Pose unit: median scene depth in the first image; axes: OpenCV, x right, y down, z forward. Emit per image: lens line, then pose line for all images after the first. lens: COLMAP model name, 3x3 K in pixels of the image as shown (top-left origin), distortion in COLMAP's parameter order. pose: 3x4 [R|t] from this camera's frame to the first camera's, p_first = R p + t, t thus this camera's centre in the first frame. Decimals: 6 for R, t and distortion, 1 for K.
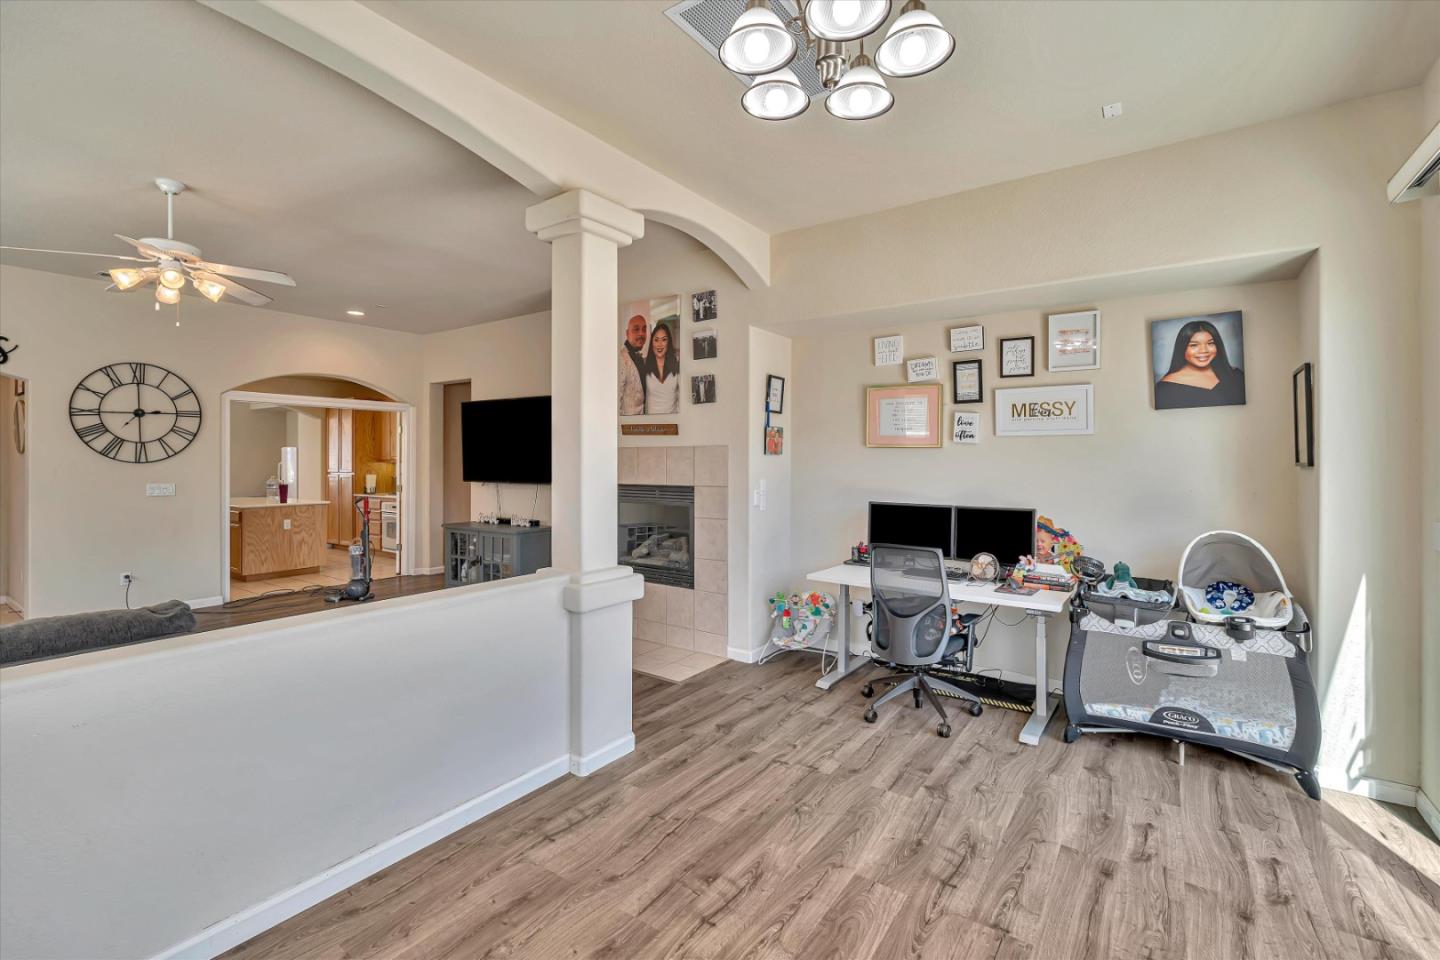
lens RADIAL K [[637.6, 0, 719.0], [0, 637.6, 458.0], [0, 0, 1]] dist [-0.001940, -0.000033]
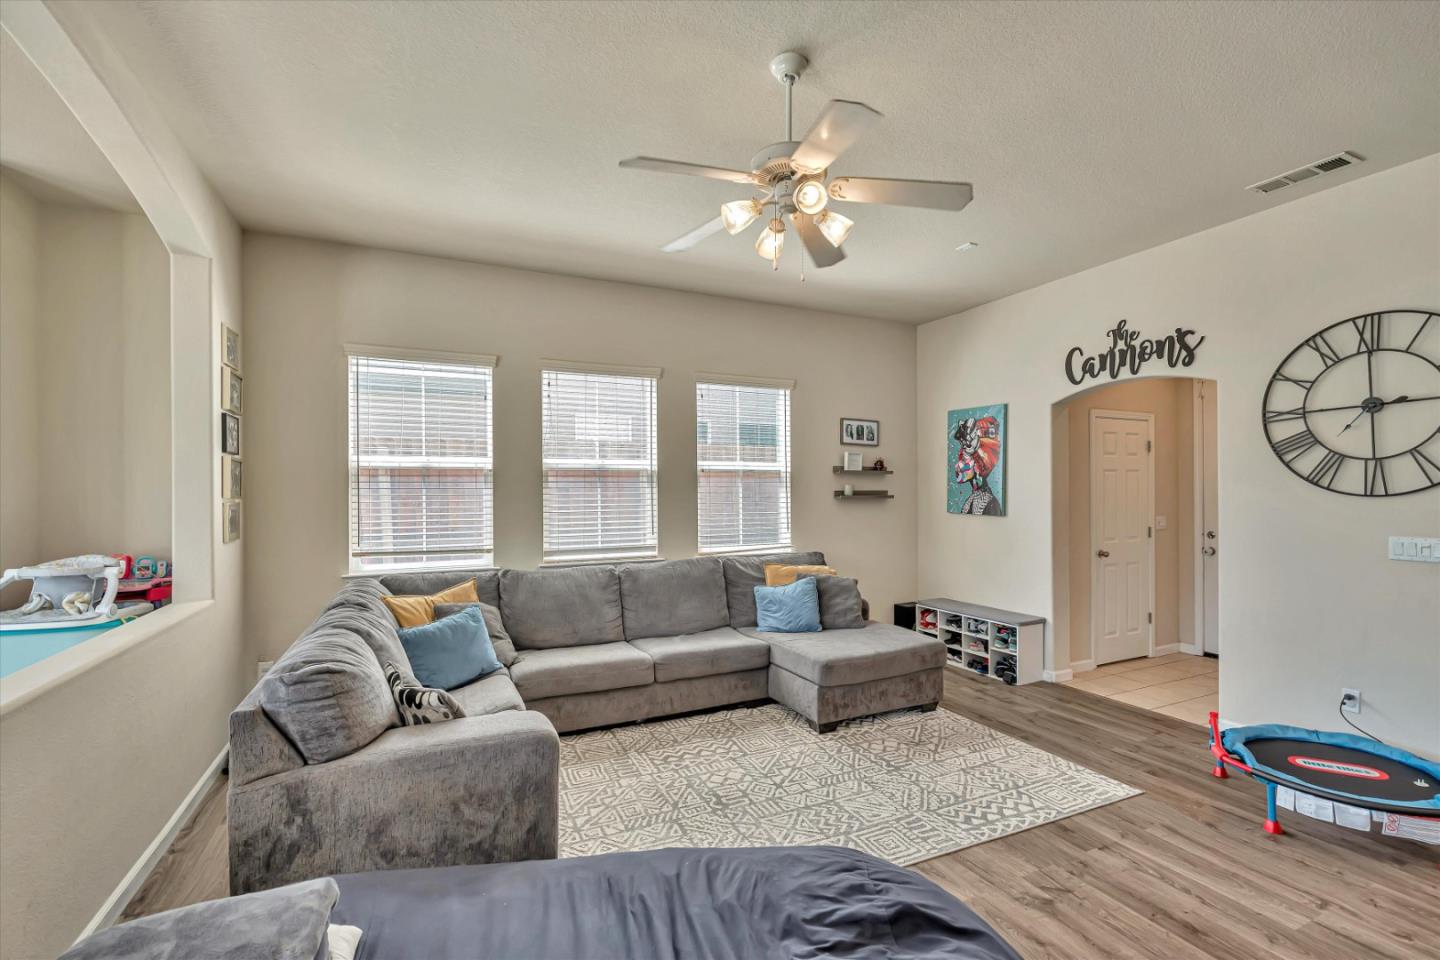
lens RADIAL K [[631.1, 0, 721.5], [0, 631.1, 489.3], [0, 0, 1]] dist [-0.000385, -0.000178]
pose [[-0.489456, 0.000092, -0.872028, -0.247925], [0.006733, 0.999971, -0.003673, -0.000082], [0.872002, -0.007670, -0.489443, 1.165161]]
